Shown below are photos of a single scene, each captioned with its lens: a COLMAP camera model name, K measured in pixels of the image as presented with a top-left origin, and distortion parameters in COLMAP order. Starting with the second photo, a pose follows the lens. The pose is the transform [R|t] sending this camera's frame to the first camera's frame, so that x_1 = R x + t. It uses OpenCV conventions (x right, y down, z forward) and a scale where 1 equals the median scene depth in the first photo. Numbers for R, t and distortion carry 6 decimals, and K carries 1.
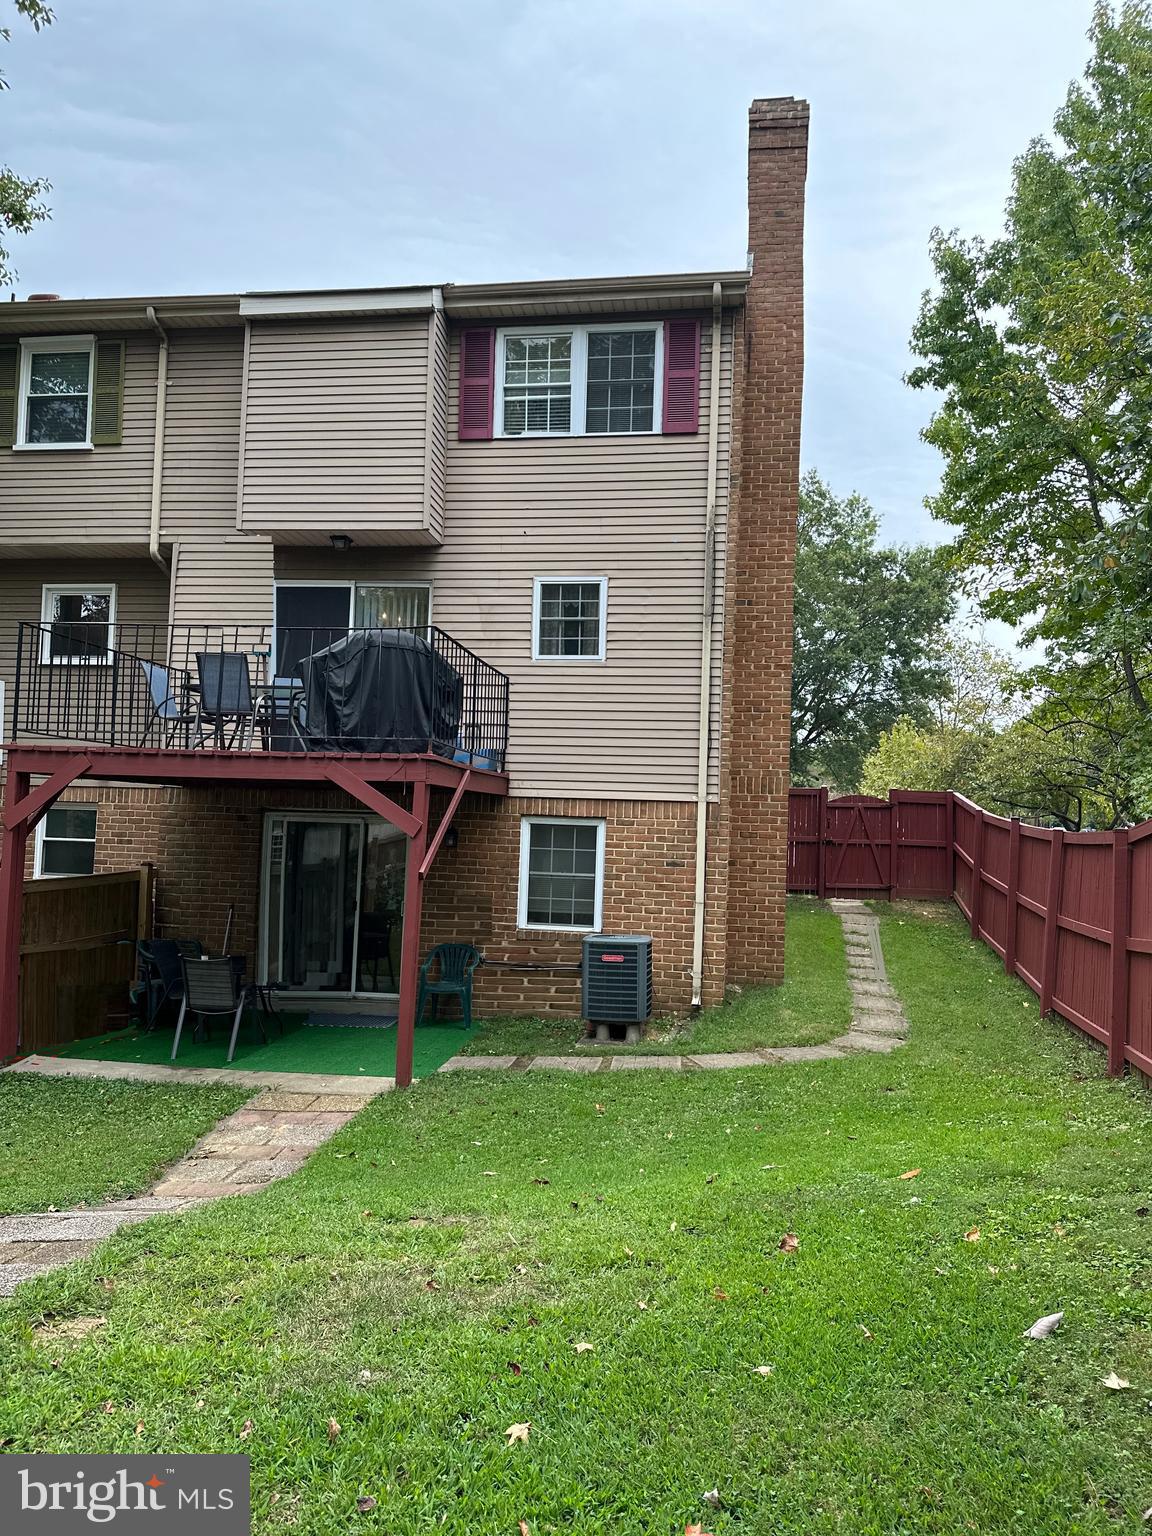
lens RADIAL K [[1091.4, 0, 576.0], [0, 1091.4, 768.0], [0, 0, 1]] dist [0.130520, -0.235020]
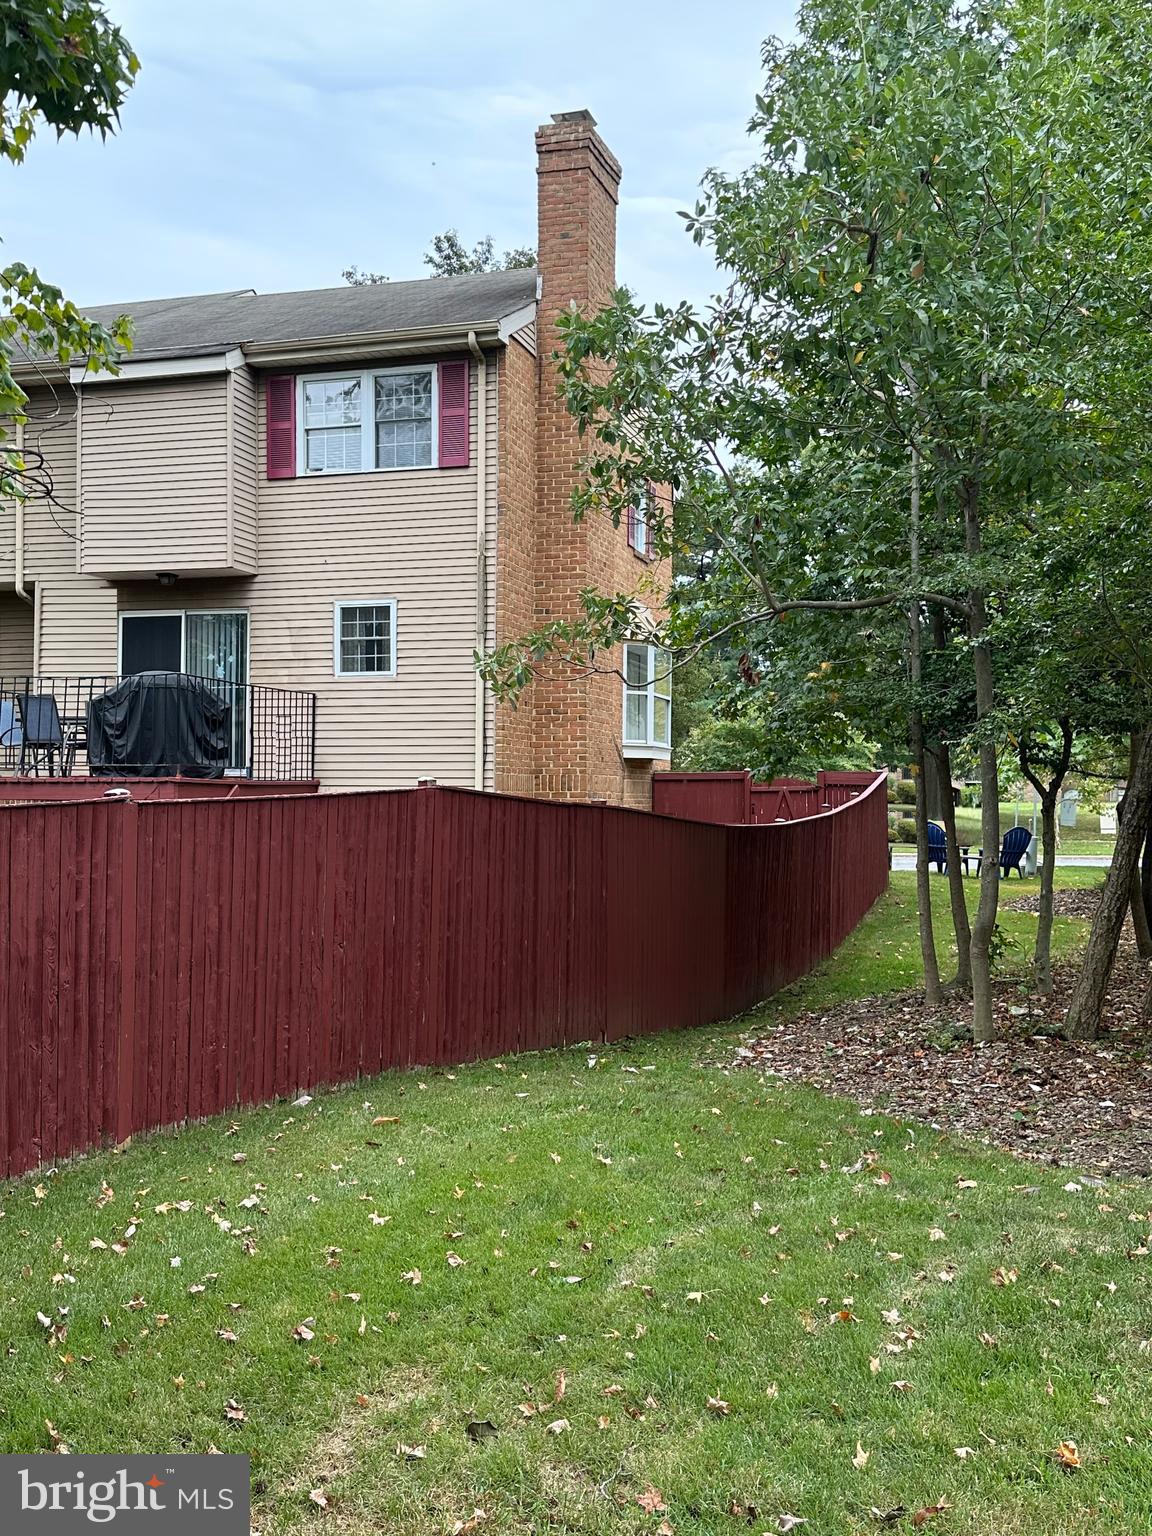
lens RADIAL K [[1485.1, 0, 576.0], [0, 1485.1, 768.0], [0, 0, 1]] dist [0.100759, -0.009066]
pose [[0.986850, -0.026536, -0.159443, 0.438023], [0.032103, 0.998958, 0.032441, -0.047846], [0.158416, -0.037133, 0.986674, -0.449928]]
